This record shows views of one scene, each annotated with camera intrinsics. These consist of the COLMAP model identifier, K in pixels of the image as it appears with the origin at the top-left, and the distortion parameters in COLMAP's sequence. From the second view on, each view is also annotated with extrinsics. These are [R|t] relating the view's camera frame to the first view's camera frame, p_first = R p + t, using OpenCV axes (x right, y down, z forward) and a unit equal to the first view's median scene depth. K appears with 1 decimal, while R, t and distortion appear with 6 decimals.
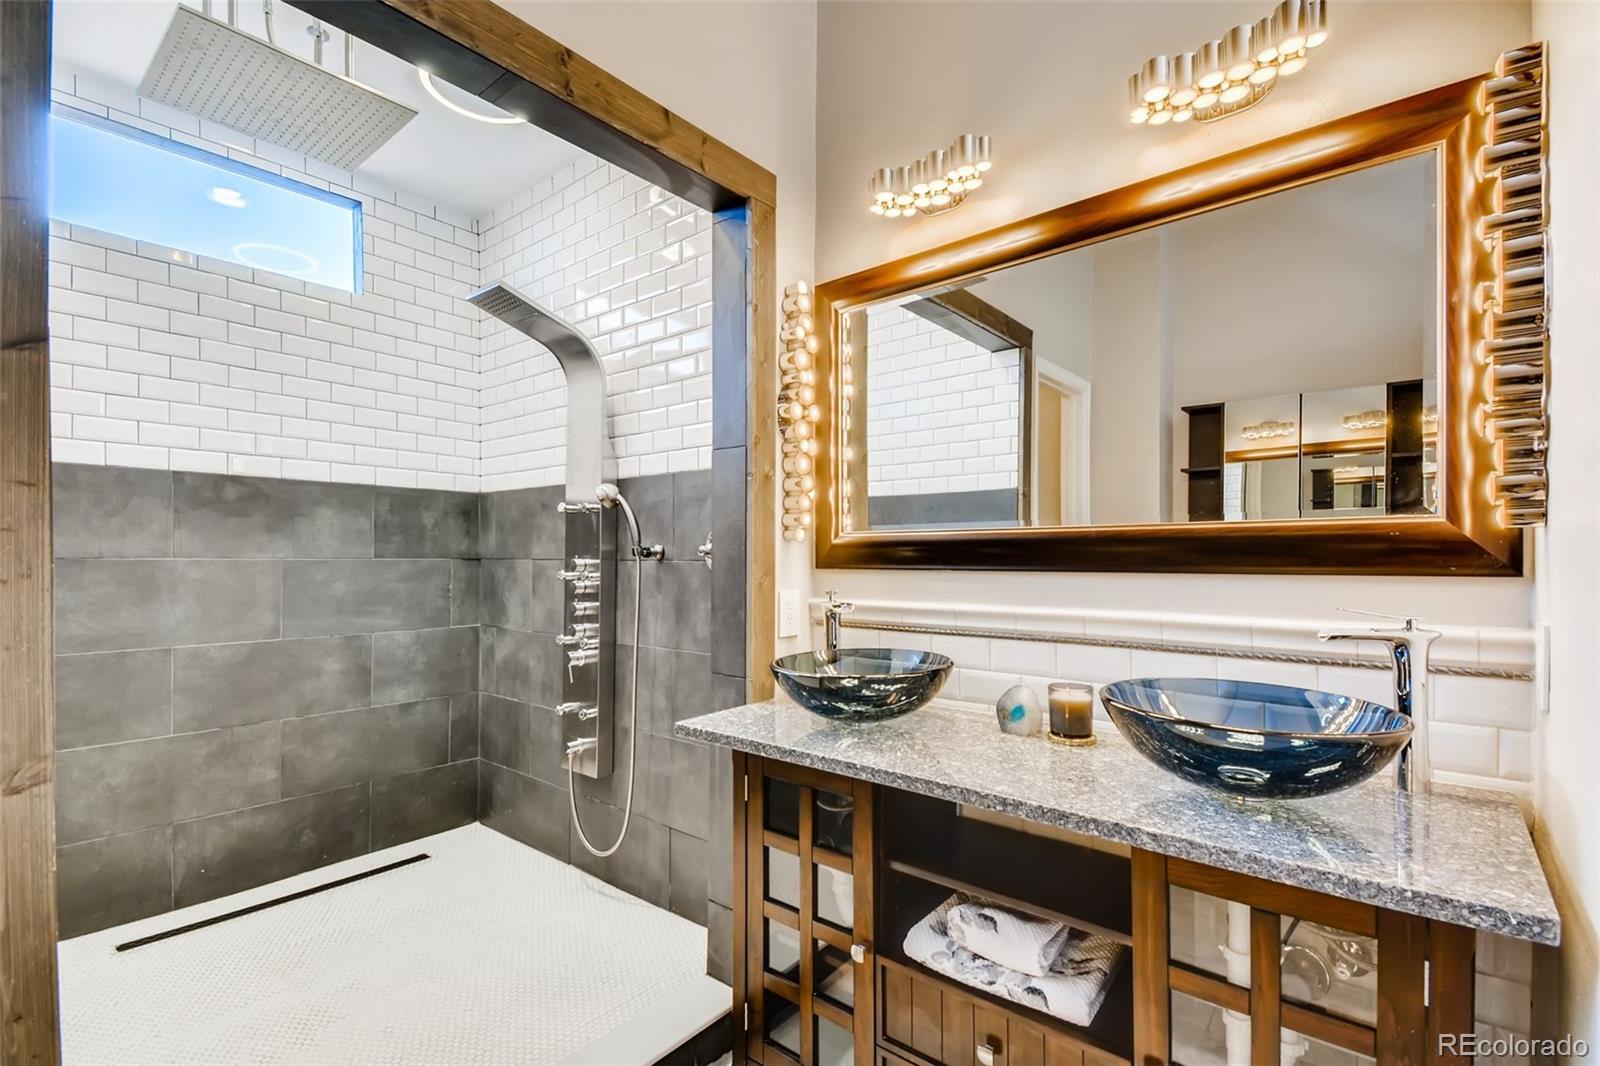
lens RADIAL K [[627.8, 0, 774.0], [0, 627.8, 558.2], [0, 0, 1]] dist [0.010322, -0.014227]
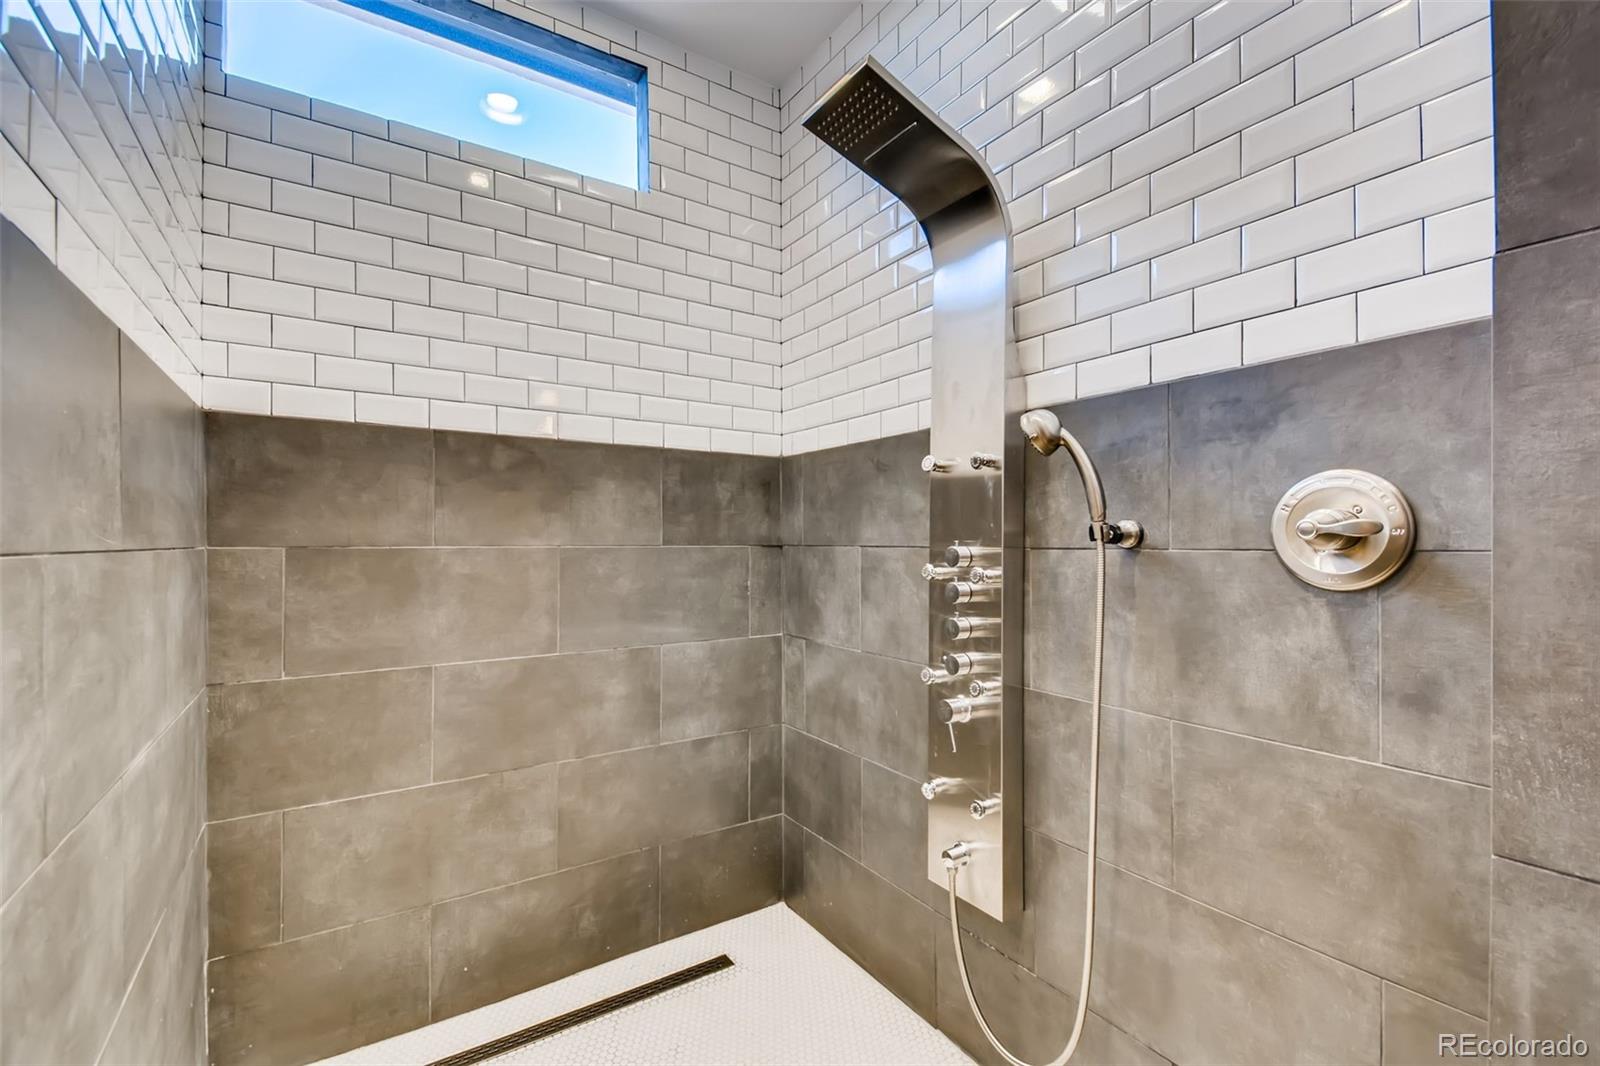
lens RADIAL K [[717.4, 0, 805.4], [0, 717.4, 545.3], [0, 0, 1]] dist [0.000991, -0.000456]
pose [[0.940050, -0.001695, -0.341032, -0.210984], [0.002652, 0.999994, 0.002341, -0.001606], [0.341026, -0.003105, 0.940049, 0.291357]]
